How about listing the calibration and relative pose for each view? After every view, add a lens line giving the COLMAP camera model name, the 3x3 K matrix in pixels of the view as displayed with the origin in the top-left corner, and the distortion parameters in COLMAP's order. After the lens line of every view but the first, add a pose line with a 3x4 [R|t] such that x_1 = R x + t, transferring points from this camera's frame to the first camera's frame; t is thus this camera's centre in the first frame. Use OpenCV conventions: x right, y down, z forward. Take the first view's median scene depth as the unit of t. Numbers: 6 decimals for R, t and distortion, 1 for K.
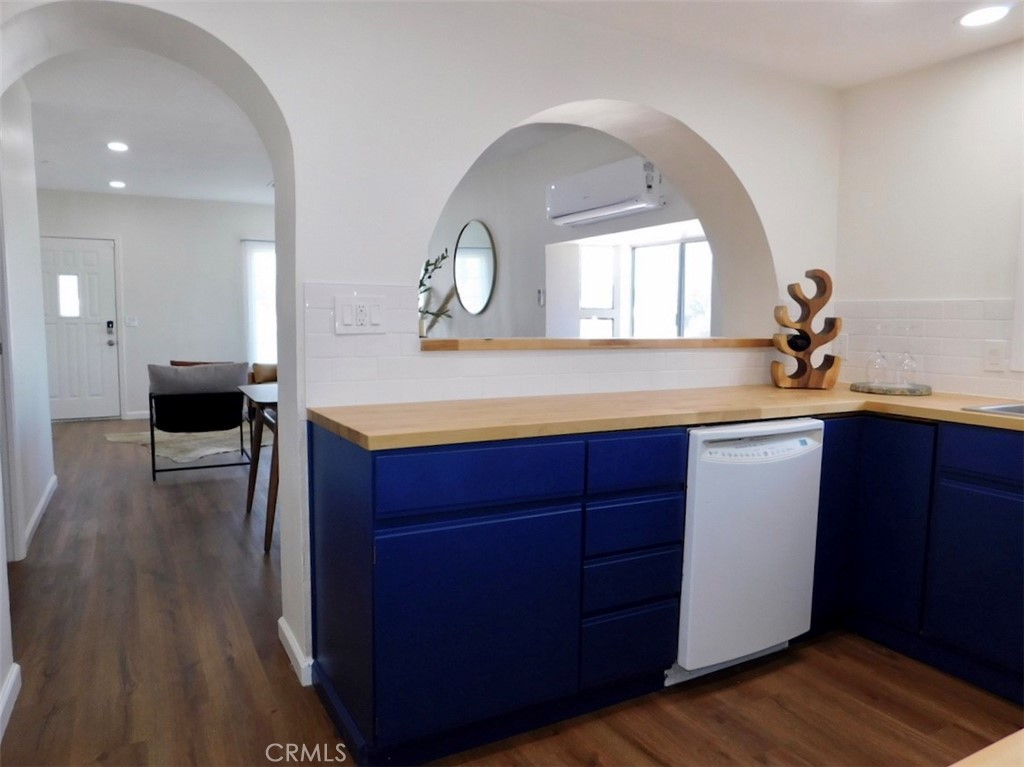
lens RADIAL K [[708.8, 0, 518.6], [0, 708.8, 384.4], [0, 0, 1]] dist [-0.042217, 0.038762]
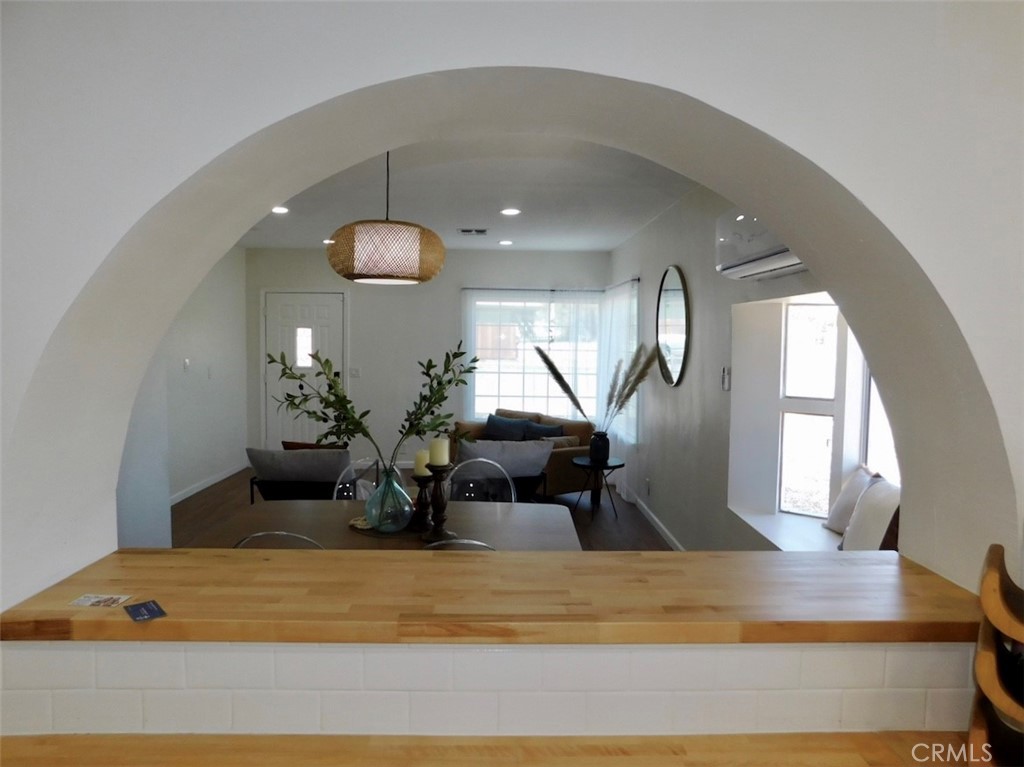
lens RADIAL K [[708.8, 0, 512.1], [0, 708.8, 384.0], [0, 0, 1]] dist [-0.042217, 0.038762]
pose [[0.887509, 0.036149, -0.459370, 0.286346], [-0.051228, 0.998479, -0.020400, -0.161274], [0.457933, 0.041637, 0.888011, 0.499715]]
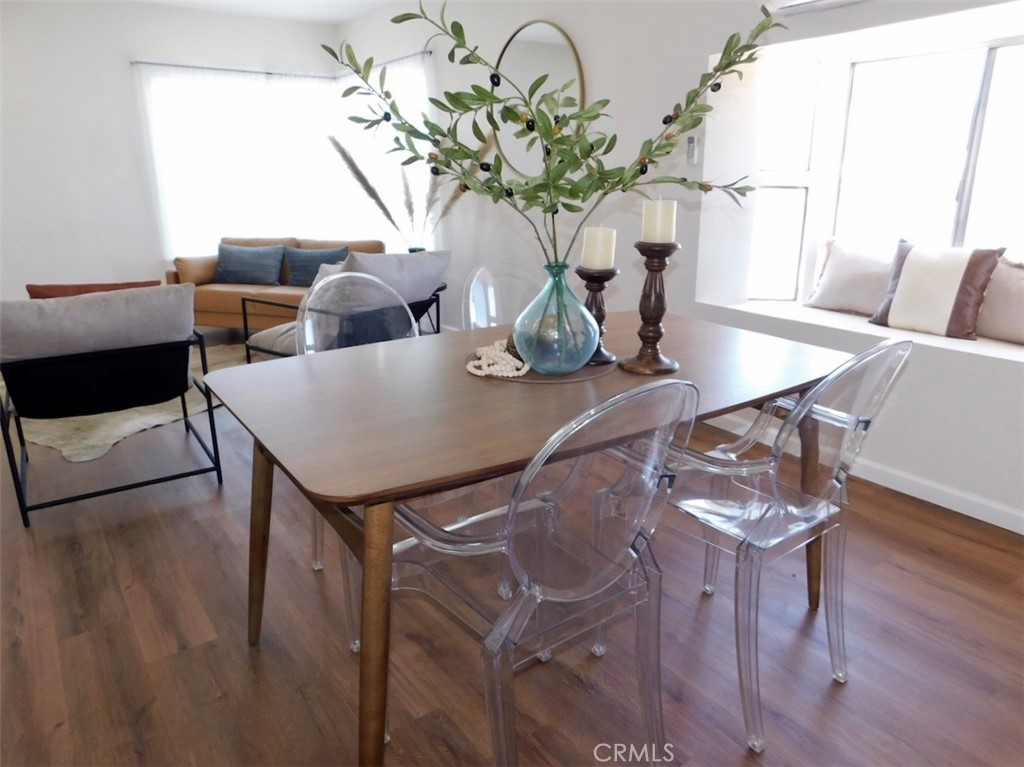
lens RADIAL K [[708.8, 0, 517.3], [0, 708.8, 387.3], [0, 0, 1]] dist [-0.042217, 0.038762]
pose [[0.993333, -0.038489, 0.108662, -0.321930], [0.016862, 0.980988, 0.193336, -0.080272], [-0.114037, -0.190214, 0.975097, 0.715913]]
